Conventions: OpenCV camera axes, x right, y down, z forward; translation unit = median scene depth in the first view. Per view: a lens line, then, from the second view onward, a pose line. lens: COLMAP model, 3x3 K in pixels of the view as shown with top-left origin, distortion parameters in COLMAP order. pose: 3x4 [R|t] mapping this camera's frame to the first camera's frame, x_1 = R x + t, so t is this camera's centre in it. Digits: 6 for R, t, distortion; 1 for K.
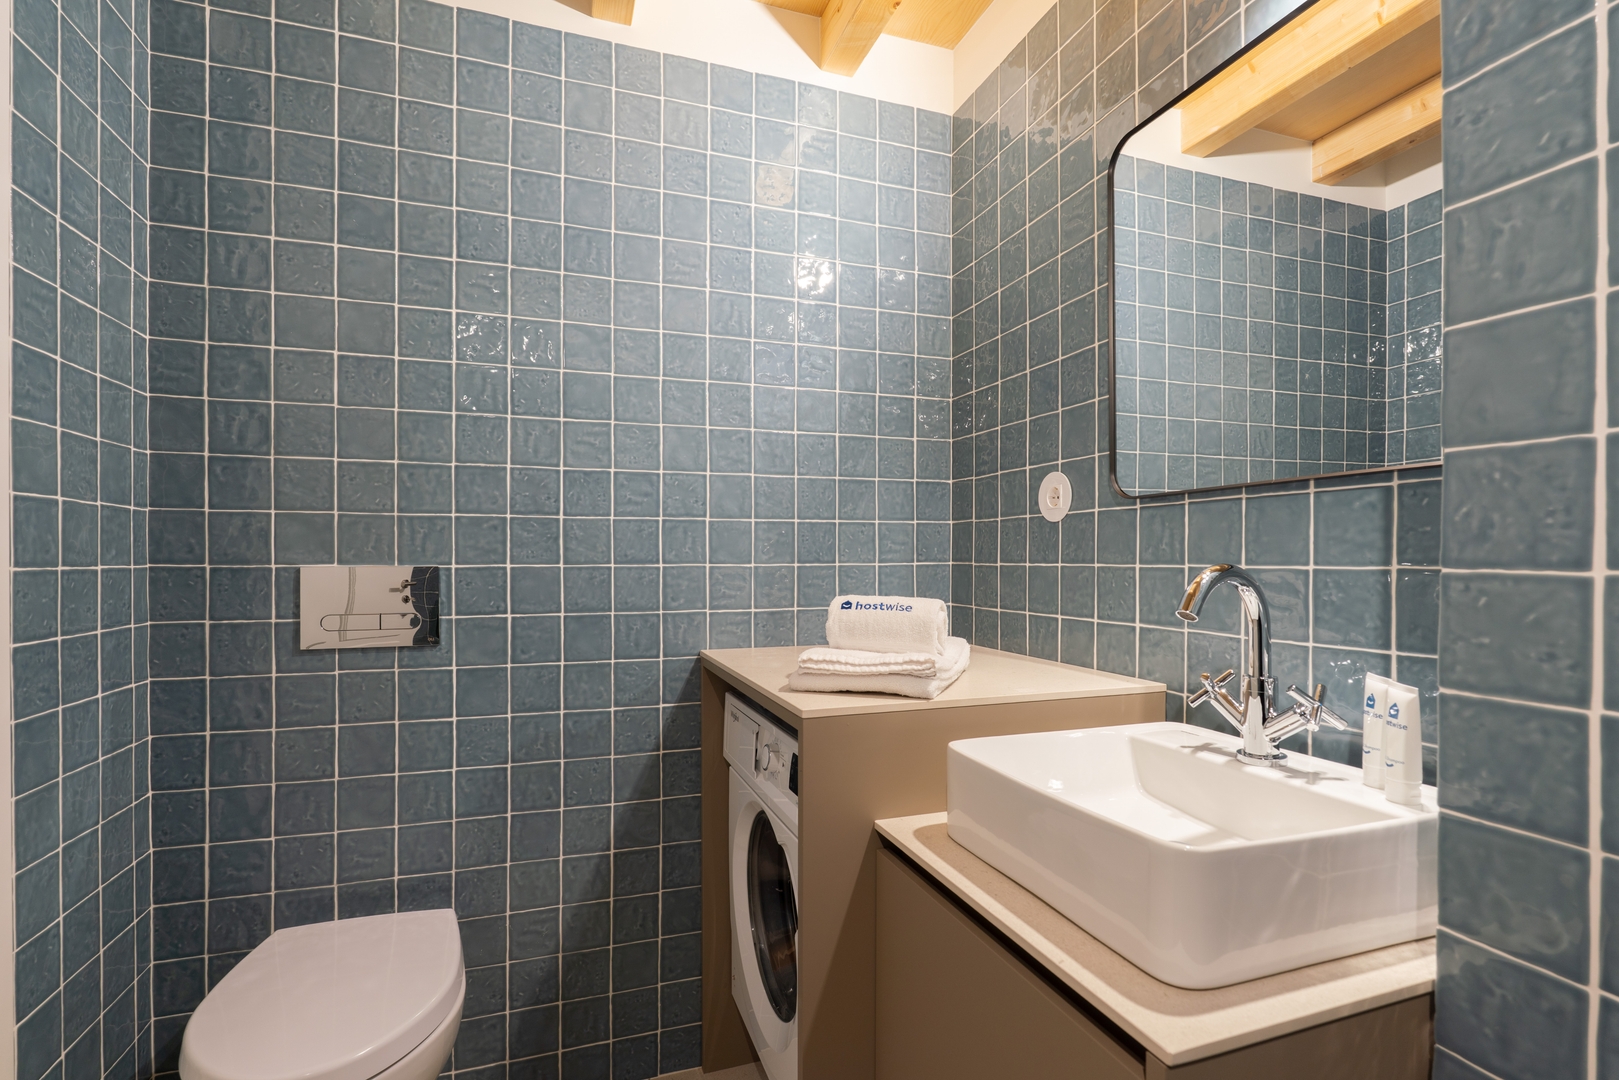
lens RADIAL K [[754.9, 0, 810.8], [0, 754.9, 559.4], [0, 0, 1]] dist [-0.005260, 0.000482]
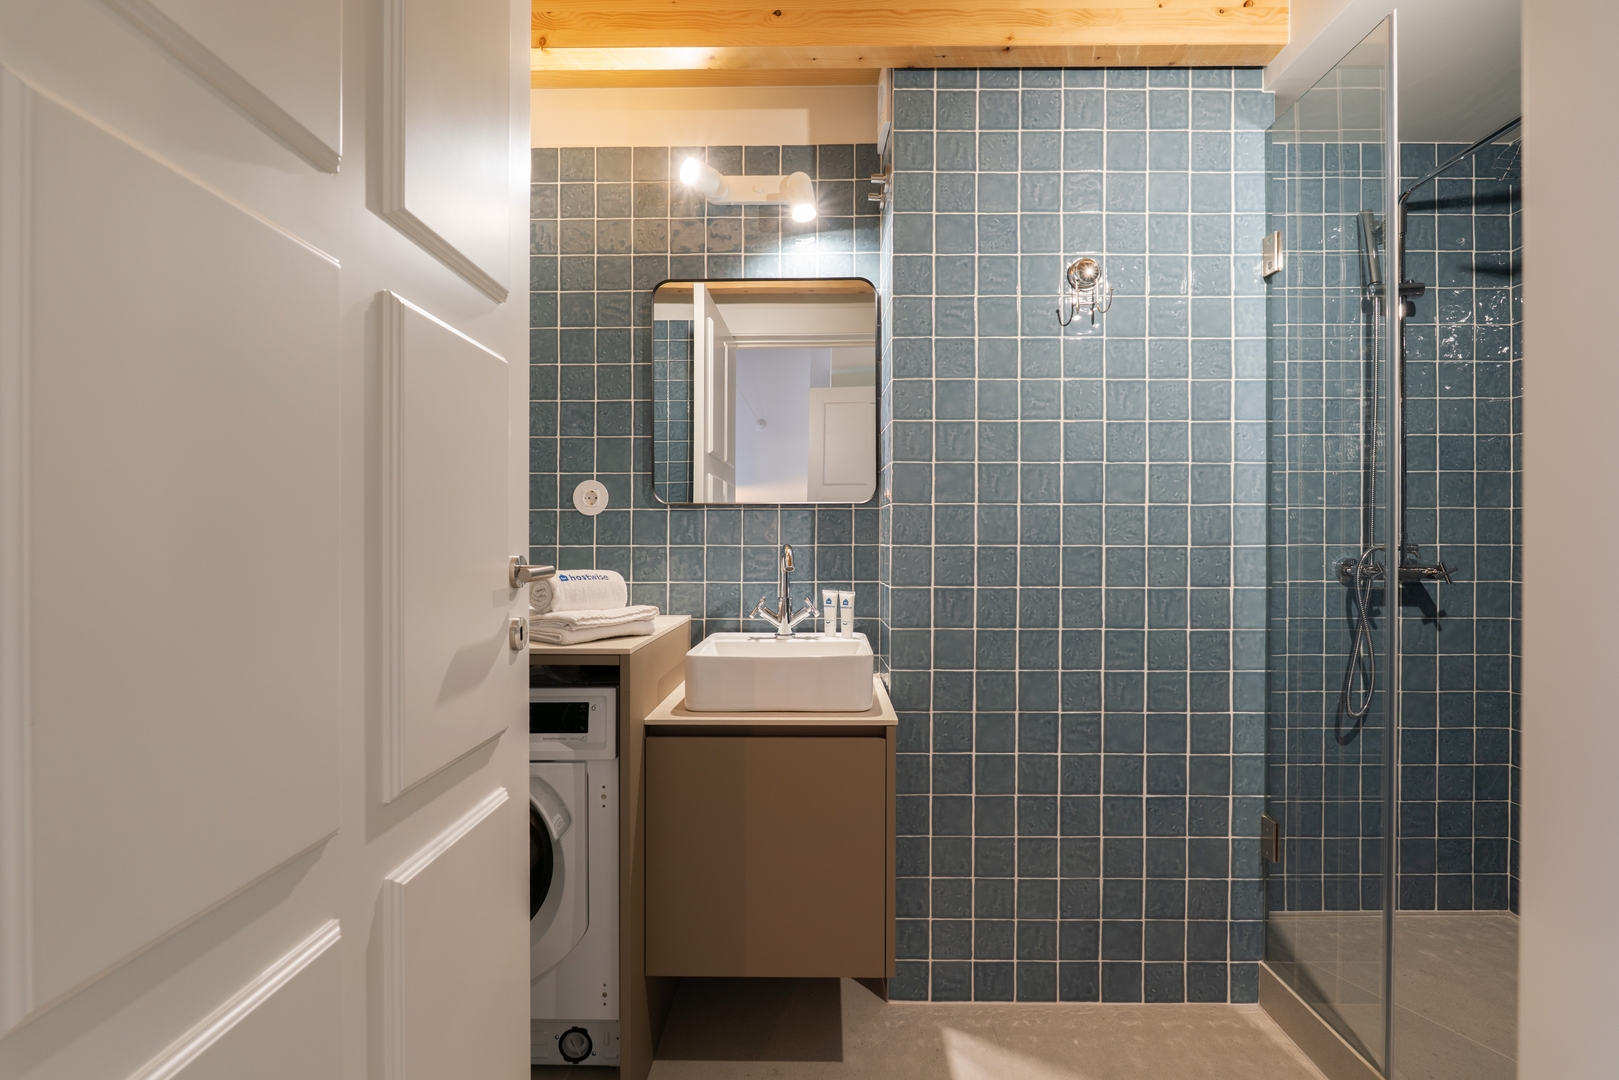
lens RADIAL K [[741.8, 0, 815.1], [0, 741.8, 543.8], [0, 0, 1]] dist [-0.001790, -0.000109]
pose [[0.334091, -0.005016, 0.942528, -1.129921], [0.001999, 0.999987, 0.004614, -0.003576], [-0.942539, 0.000343, 0.334096, 0.192971]]
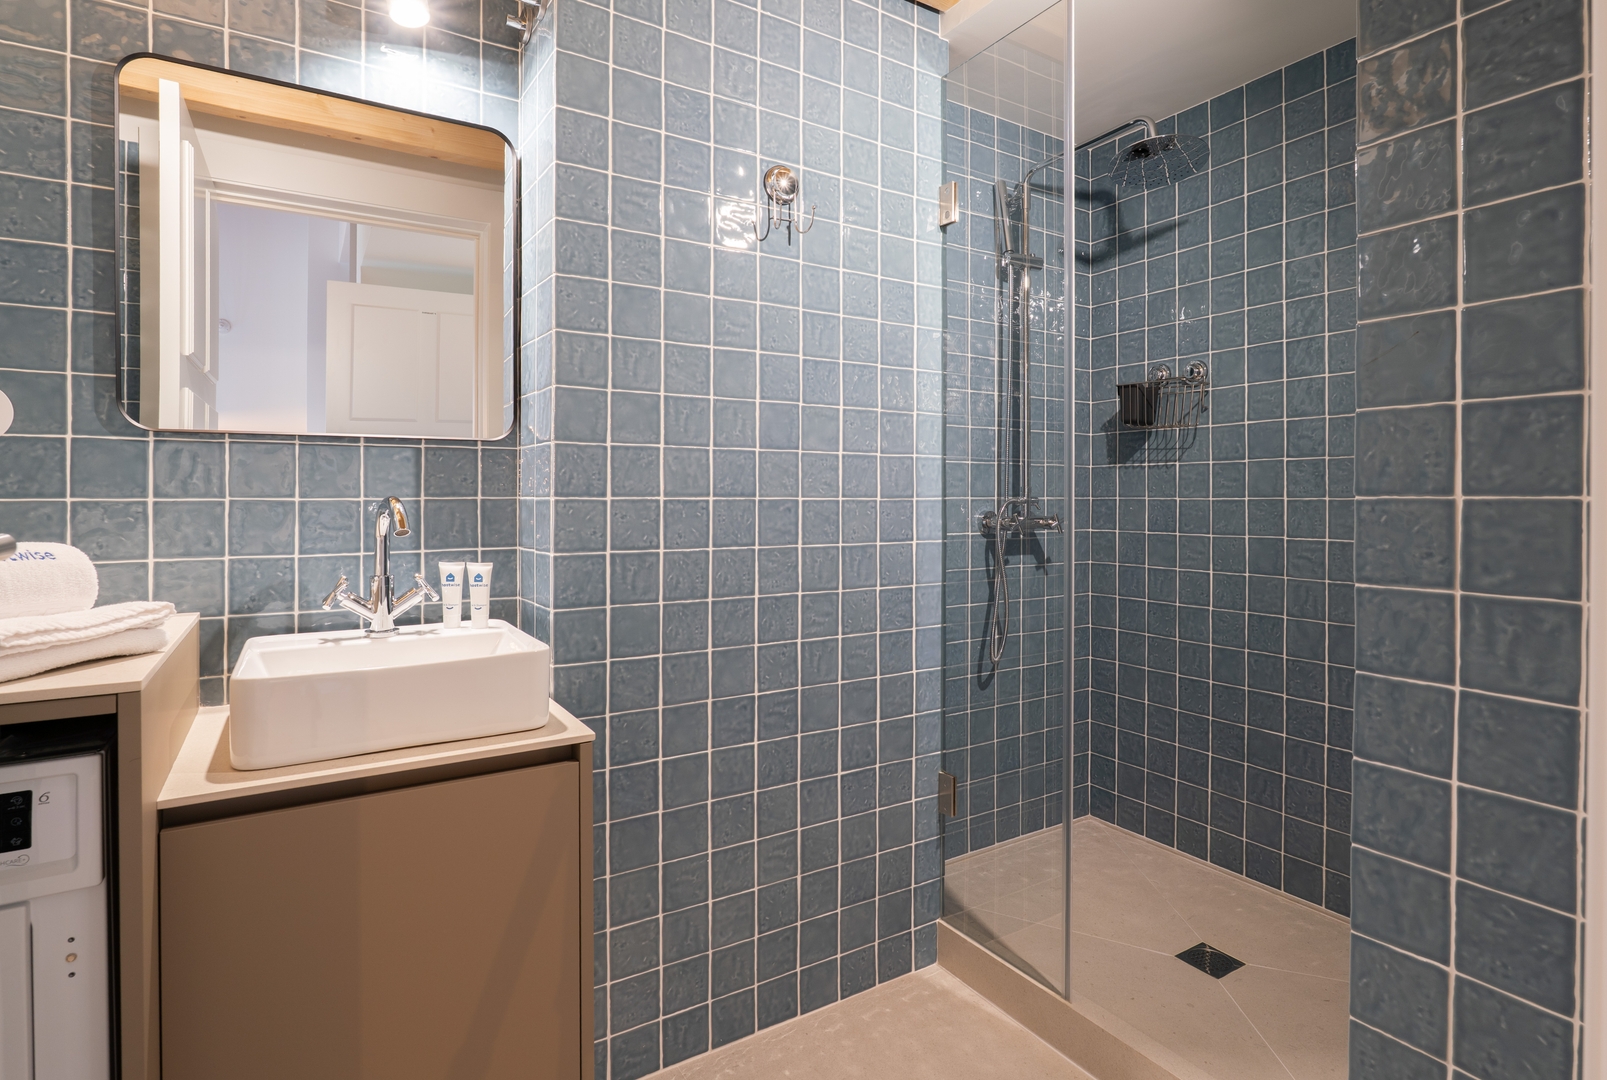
lens RADIAL K [[844.9, 0, 844.8], [0, 844.9, 505.0], [0, 0, 1]] dist [-0.007751, 0.002249]
pose [[-0.250715, -0.009337, 0.968016, -0.983071], [0.000703, 0.999951, 0.009827, 0.006215], [-0.968061, 0.003144, -0.250697, 0.470154]]
